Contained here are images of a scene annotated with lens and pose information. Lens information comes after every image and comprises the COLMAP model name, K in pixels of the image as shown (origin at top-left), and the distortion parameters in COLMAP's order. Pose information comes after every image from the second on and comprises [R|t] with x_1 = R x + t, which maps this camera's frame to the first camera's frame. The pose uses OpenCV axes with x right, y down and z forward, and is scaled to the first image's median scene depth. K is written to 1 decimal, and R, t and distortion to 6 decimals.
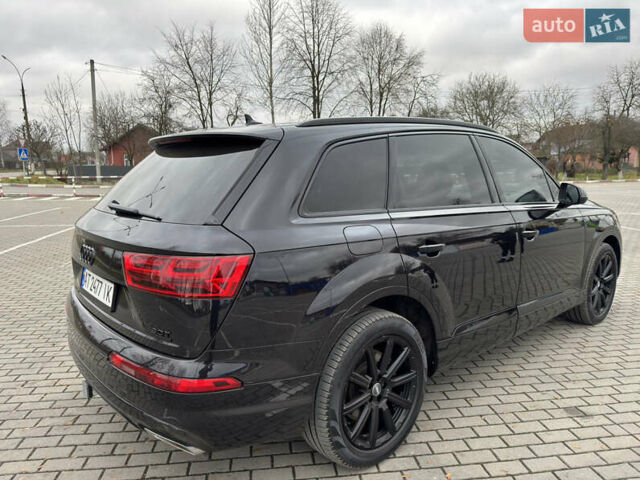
lens RADIAL K [[448.2, 0, 318.5], [0, 448.2, 244.1], [0, 0, 1]] dist [0.034435, -0.042371]
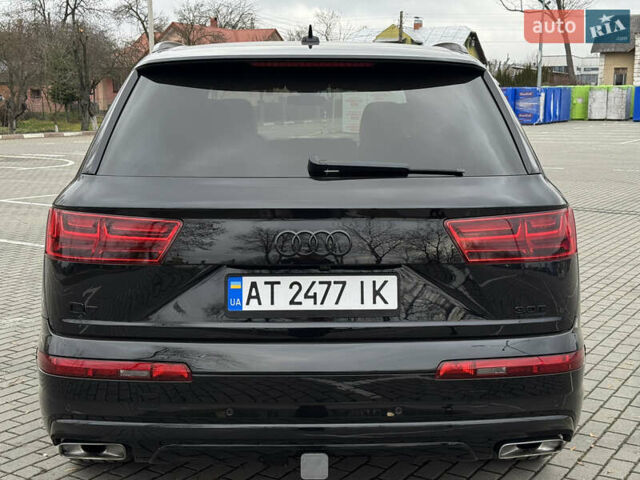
lens RADIAL K [[874.4, 0, 317.6], [0, 874.4, 241.6], [0, 0, 1]] dist [0.120703, 0.000000]
pose [[0.639405, -0.107988, 0.761248, -0.722381], [0.123074, 0.991696, 0.037304, -0.011464], [-0.758955, 0.069838, 0.647386, 0.107278]]
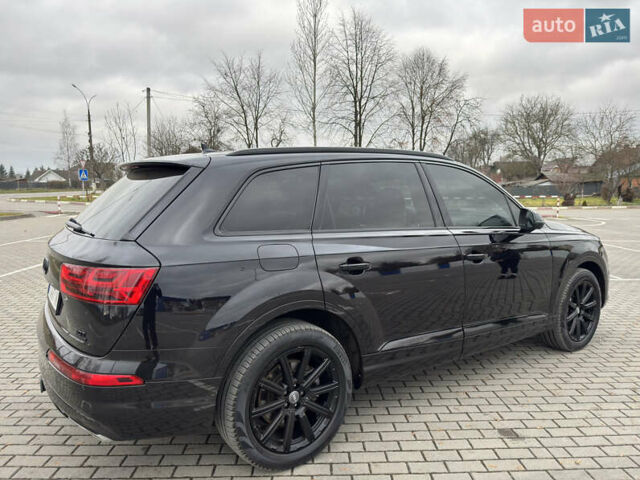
lens RADIAL K [[448.2, 0, 324.3], [0, 448.2, 243.8], [0, 0, 1]] dist [0.034435, -0.042371]
pose [[0.995269, 0.020195, -0.095039, 0.154434], [-0.024724, 0.998602, -0.046721, 0.002874], [0.093962, 0.048850, 0.994377, -0.041771]]
